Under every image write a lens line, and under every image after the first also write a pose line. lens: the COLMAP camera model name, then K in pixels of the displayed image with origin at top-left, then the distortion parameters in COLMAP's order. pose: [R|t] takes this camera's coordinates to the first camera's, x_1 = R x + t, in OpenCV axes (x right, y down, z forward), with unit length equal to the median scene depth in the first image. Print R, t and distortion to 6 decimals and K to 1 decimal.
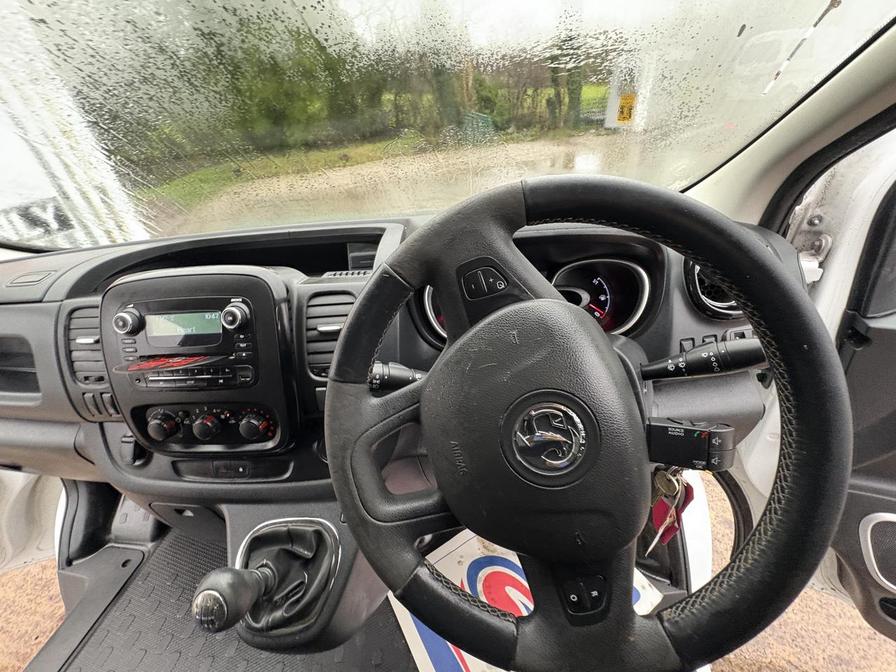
lens RADIAL K [[354.6, 0, 449.6], [0, 354.6, 334.9], [0, 0, 1]] dist [0.000589, -0.000371]
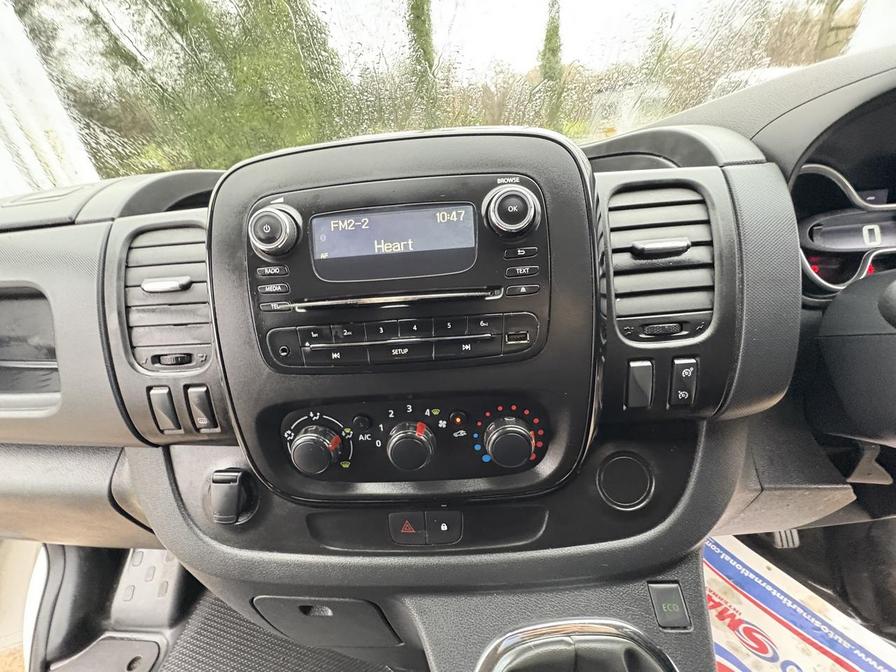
lens RADIAL K [[354.6, 0, 444.1], [0, 354.6, 335.9], [0, 0, 1]] dist [0.000589, -0.000371]
pose [[0.998931, -0.013560, 0.044182, -0.650033], [0.016778, 0.997170, -0.073289, 0.140100], [-0.043063, 0.073951, 0.996332, 0.476548]]
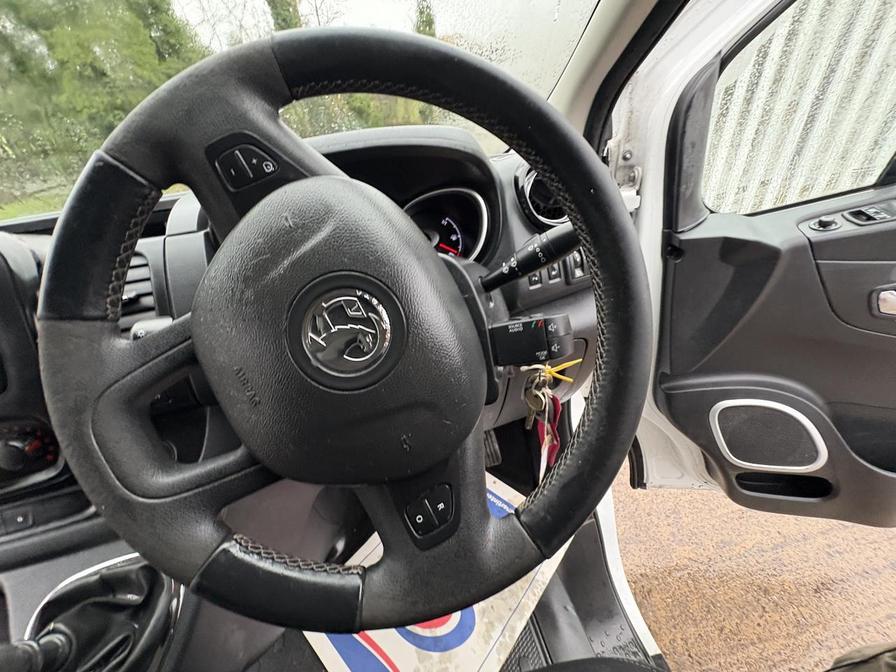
lens RADIAL K [[354.6, 0, 450.9], [0, 354.6, 335.3], [0, 0, 1]] dist [0.000589, -0.000371]
pose [[0.957564, -0.168141, 0.234092, 0.163006], [0.174859, 0.984560, -0.008089, 0.180266], [-0.229118, 0.048679, 0.972181, 0.075167]]
